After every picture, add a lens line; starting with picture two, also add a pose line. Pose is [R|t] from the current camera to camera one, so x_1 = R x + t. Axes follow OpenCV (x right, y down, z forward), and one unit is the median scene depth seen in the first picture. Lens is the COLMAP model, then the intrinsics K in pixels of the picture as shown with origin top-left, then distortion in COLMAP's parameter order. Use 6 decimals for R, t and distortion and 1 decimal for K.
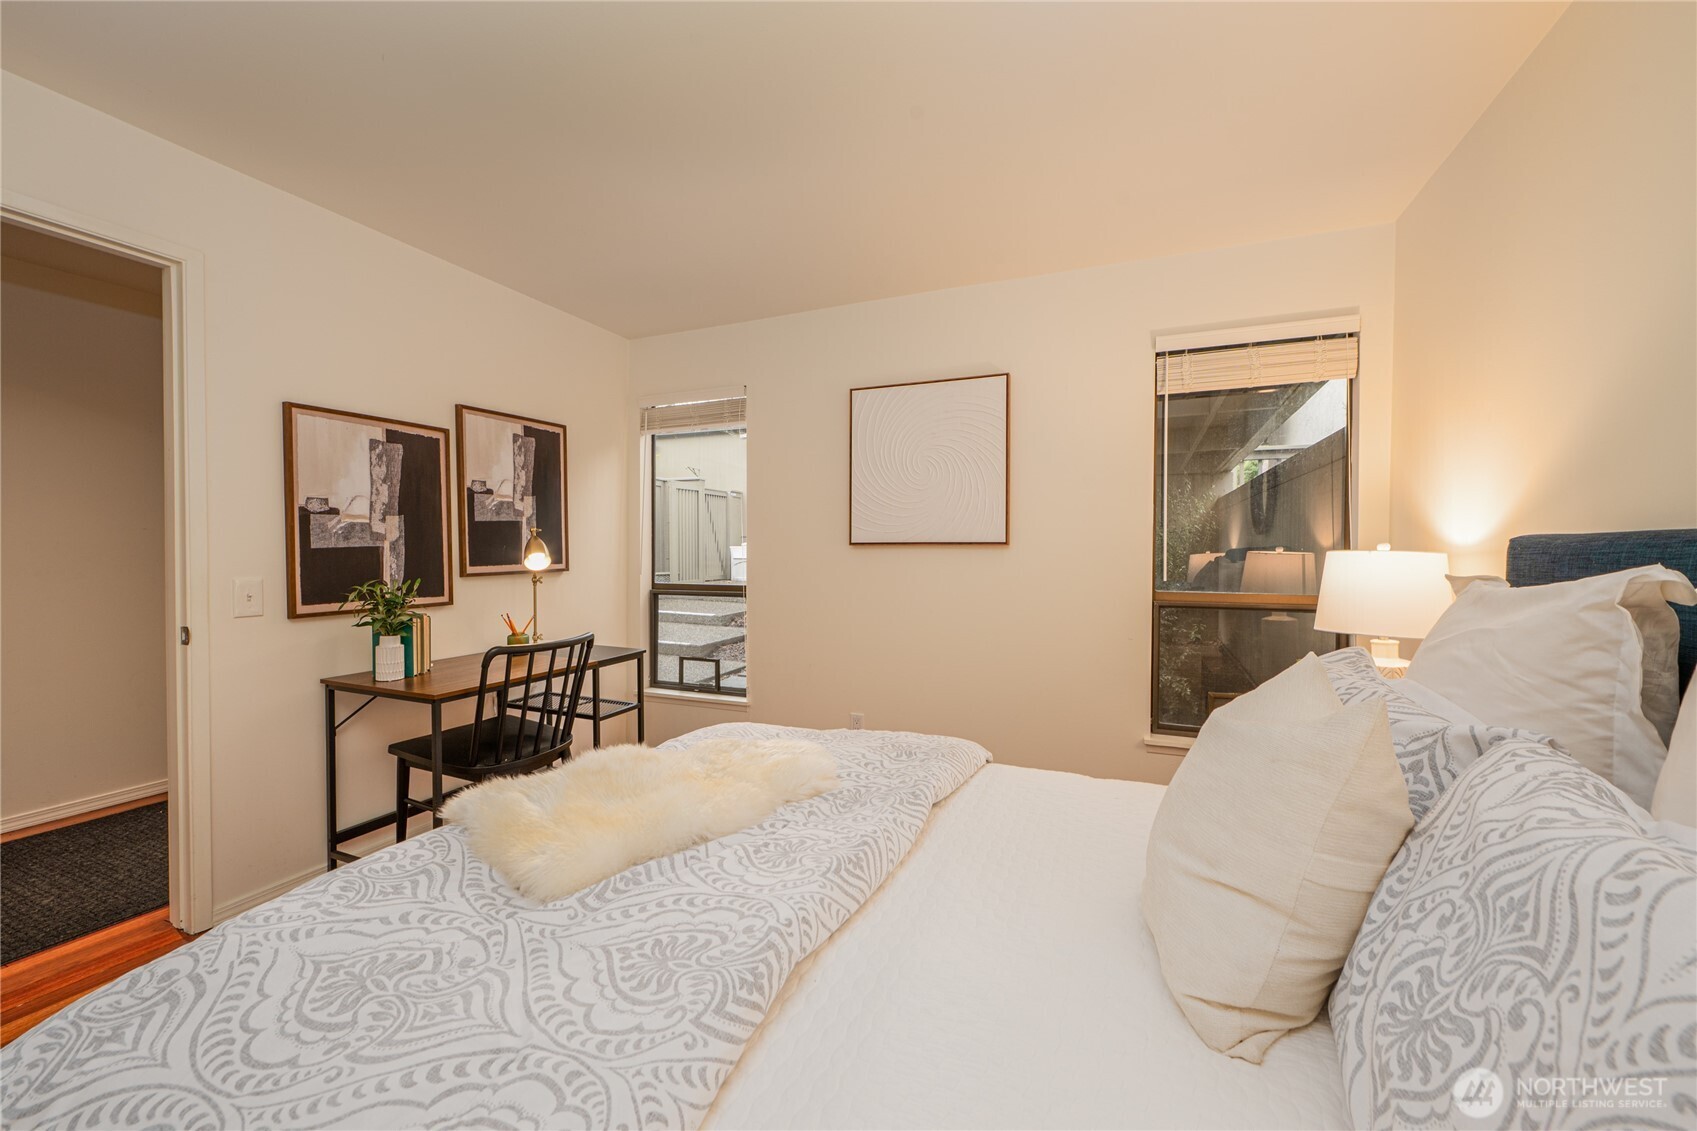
lens RADIAL K [[662.4, 0, 844.3], [0, 662.4, 558.9], [0, 0, 1]] dist [0.000298, -0.002281]
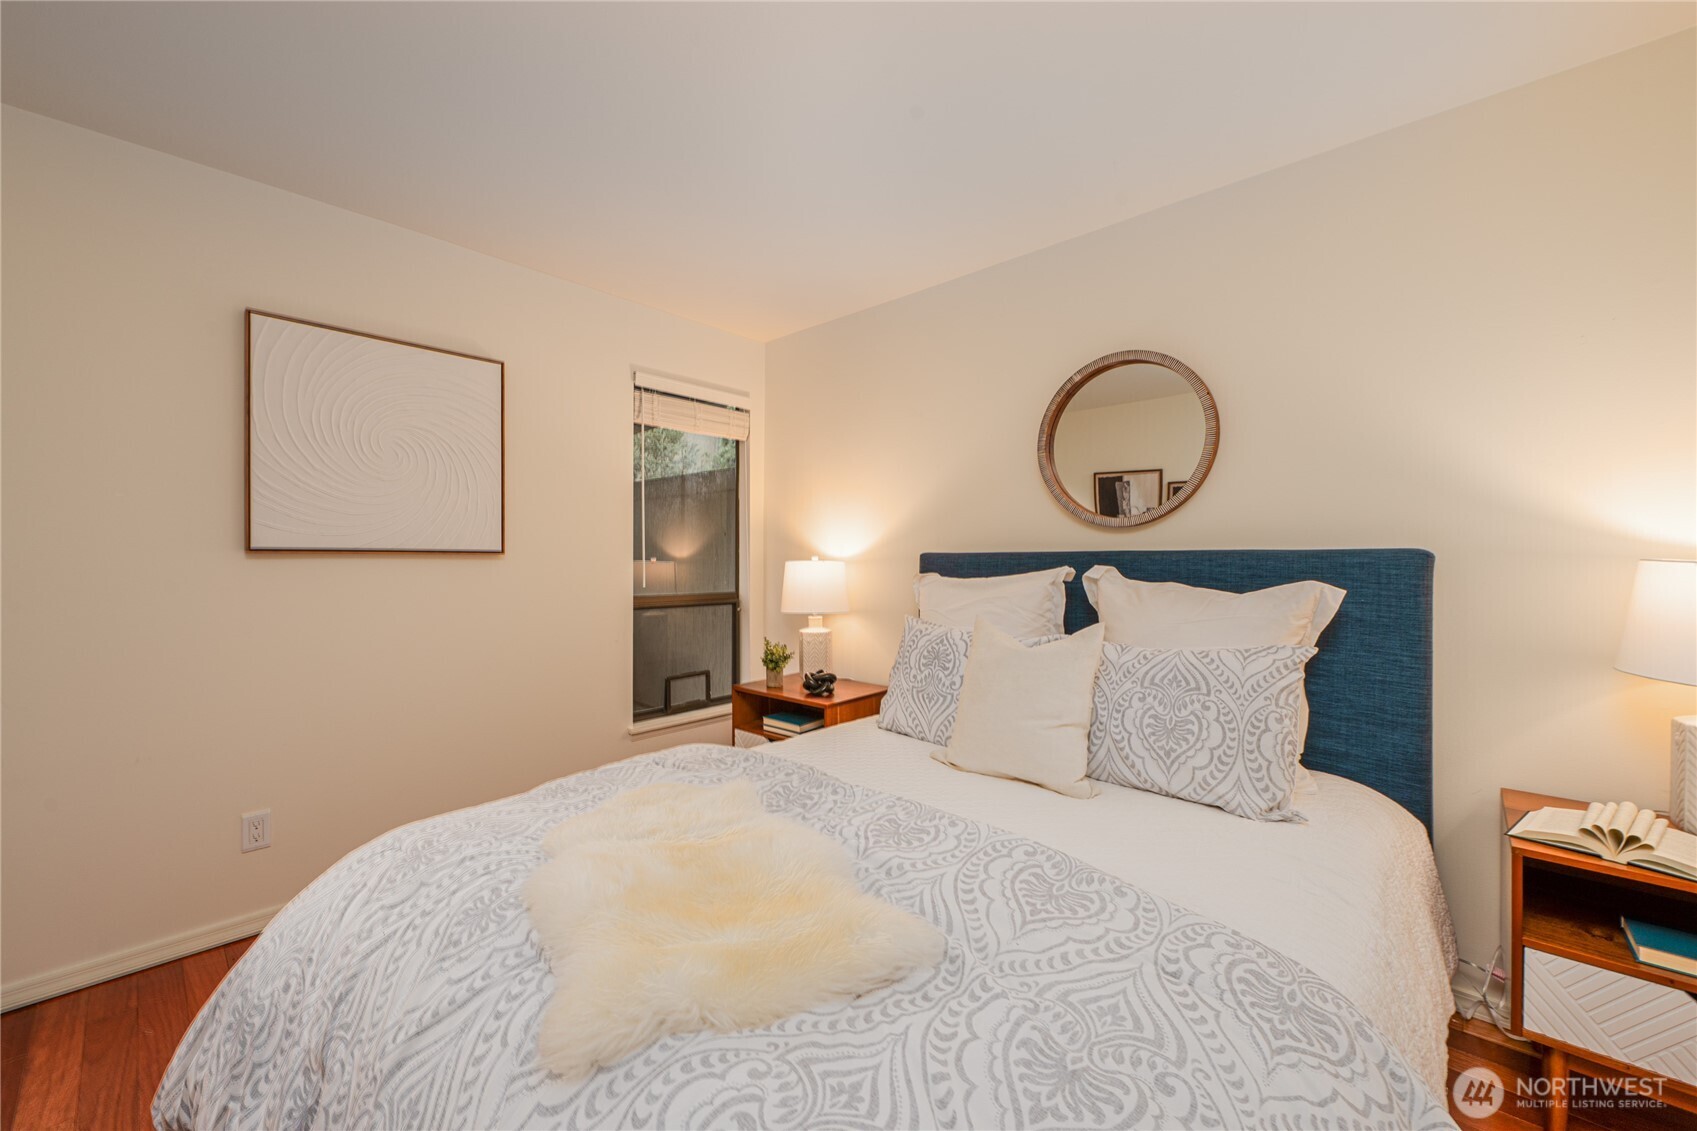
lens RADIAL K [[662.4, 0, 839.7], [0, 662.4, 564.1], [0, 0, 1]] dist [0.000298, -0.002281]
pose [[0.336097, -0.006308, 0.941806, -1.405556], [0.011688, 0.999929, 0.002526, -0.014319], [-0.941755, 0.010159, 0.336146, 0.859250]]
